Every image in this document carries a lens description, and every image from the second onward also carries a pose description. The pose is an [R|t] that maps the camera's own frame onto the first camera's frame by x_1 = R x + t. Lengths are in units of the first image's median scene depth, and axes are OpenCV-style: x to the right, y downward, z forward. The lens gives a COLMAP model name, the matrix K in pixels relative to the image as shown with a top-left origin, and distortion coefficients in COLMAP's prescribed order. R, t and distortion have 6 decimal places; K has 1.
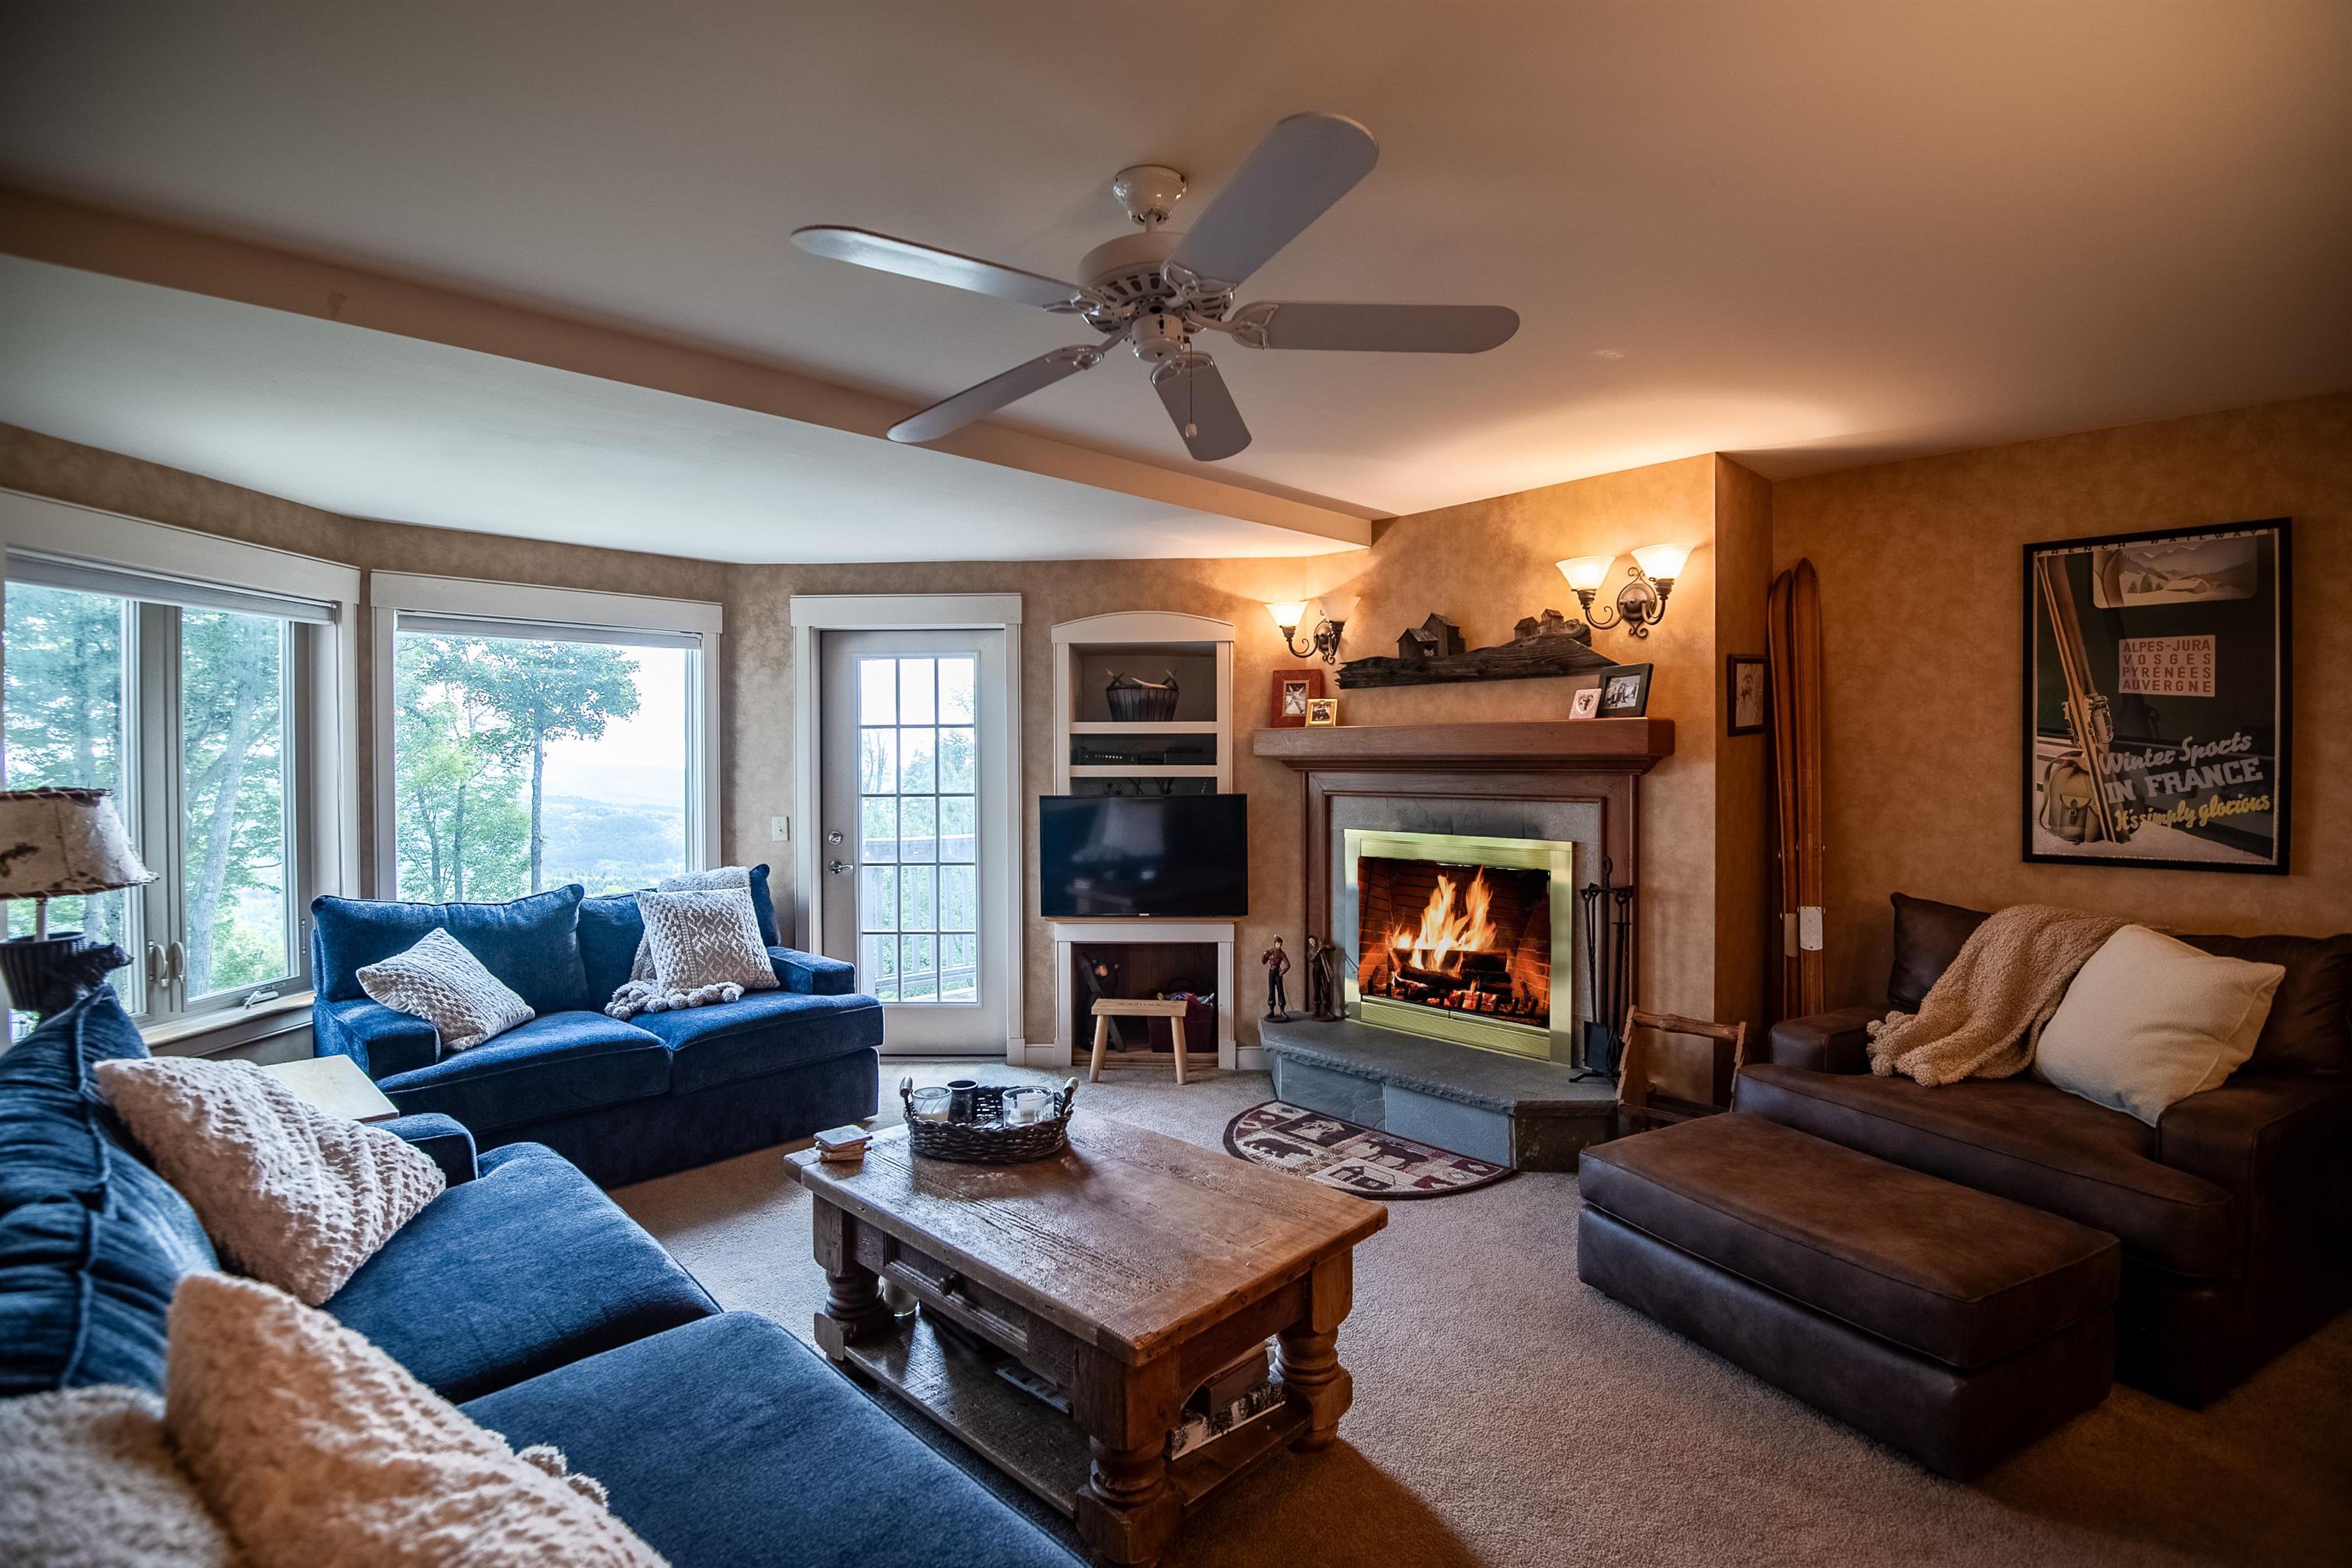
lens RADIAL K [[1113.1, 0, 1160.0], [0, 1113.1, 776.7], [0, 0, 1]] dist [-0.001911, -0.000684]
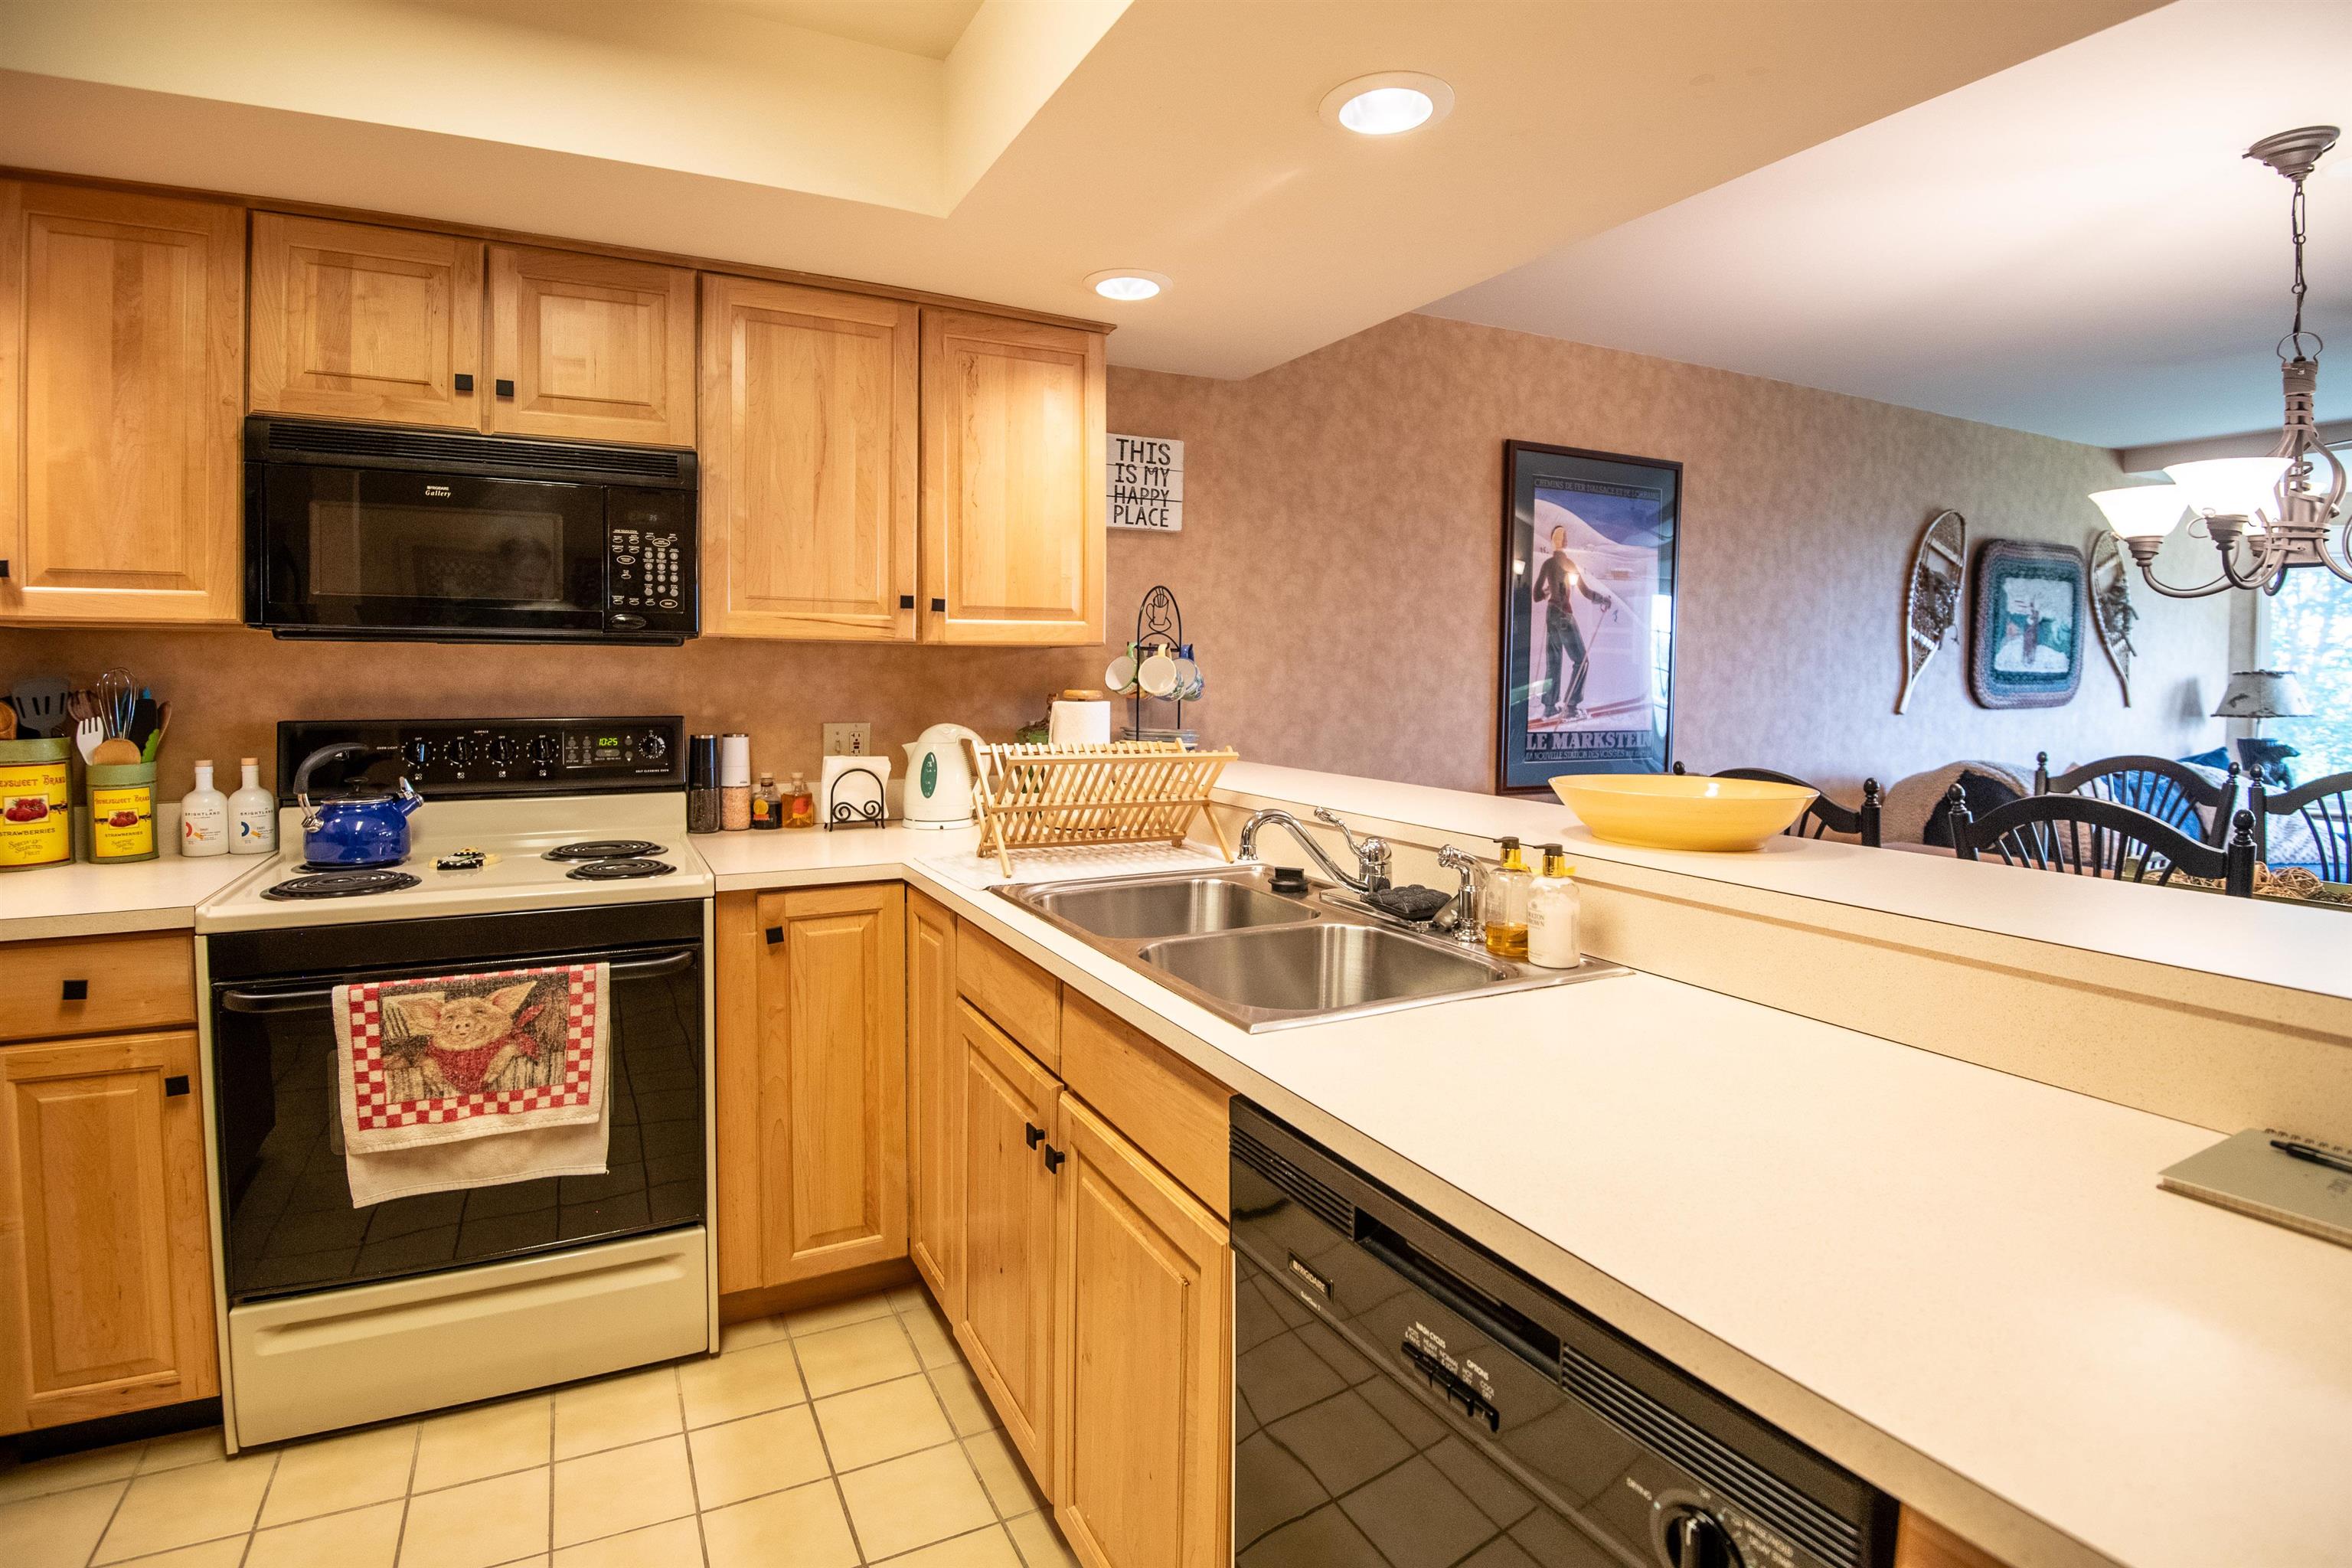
lens RADIAL K [[1174.5, 0, 1167.1], [0, 1174.5, 709.7], [0, 0, 1]] dist [-0.004984, -0.000427]
pose [[-0.269955, 0.033614, -0.962286, 1.106295], [-0.020176, 0.998974, 0.040556, 0.022838], [0.962661, 0.030363, -0.269000, -0.285135]]
